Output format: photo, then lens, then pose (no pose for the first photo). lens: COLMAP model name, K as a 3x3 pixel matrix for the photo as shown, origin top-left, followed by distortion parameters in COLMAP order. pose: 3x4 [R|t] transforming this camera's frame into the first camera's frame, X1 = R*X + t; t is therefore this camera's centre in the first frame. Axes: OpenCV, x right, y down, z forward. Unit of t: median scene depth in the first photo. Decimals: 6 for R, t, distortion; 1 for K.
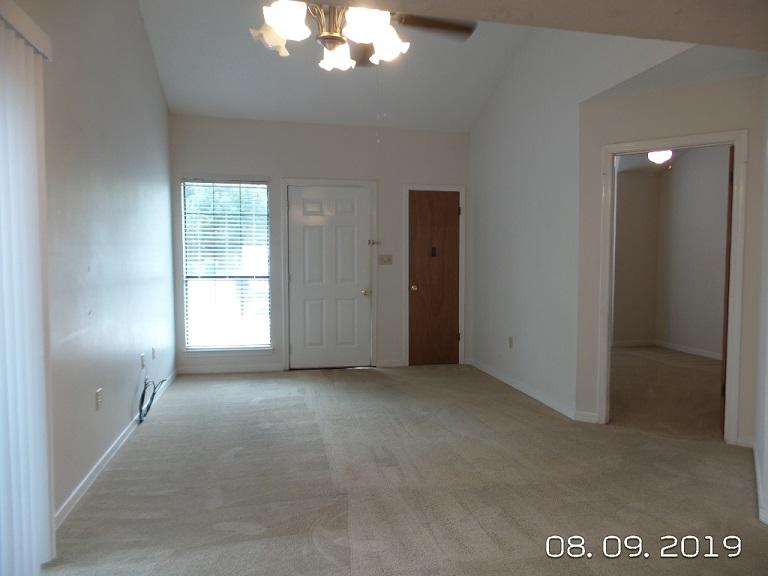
lens RADIAL K [[521.9, 0, 389.7], [0, 521.9, 286.5], [0, 0, 1]] dist [-0.018952, -0.001752]
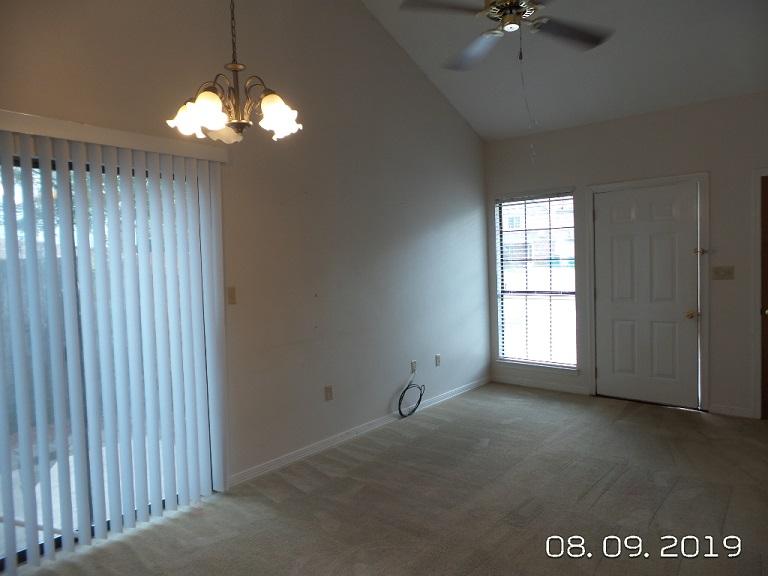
lens RADIAL K [[521.9, 0, 389.7], [0, 521.9, 286.5], [0, 0, 1]] dist [-0.018952, -0.001752]
pose [[0.605606, 0.014786, -0.795628, 0.315095], [-0.010614, 0.999889, 0.010503, -0.036725], [0.795694, 0.002084, 0.605695, 0.166412]]
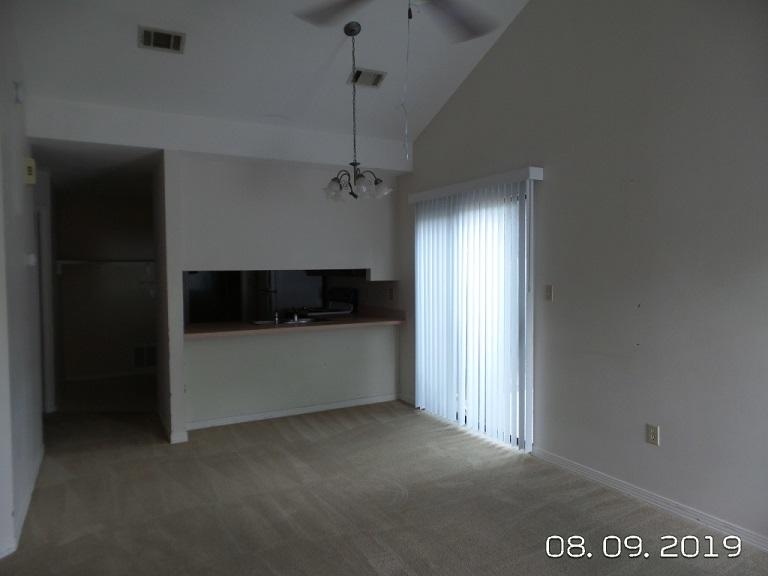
lens RADIAL K [[521.9, 0, 389.7], [0, 521.9, 286.5], [0, 0, 1]] dist [-0.018952, -0.001752]
pose [[-0.959458, 0.013366, -0.281534, 0.118884], [-0.011474, 0.996195, 0.086396, -0.082558], [0.281618, 0.086123, -0.955654, 0.959757]]
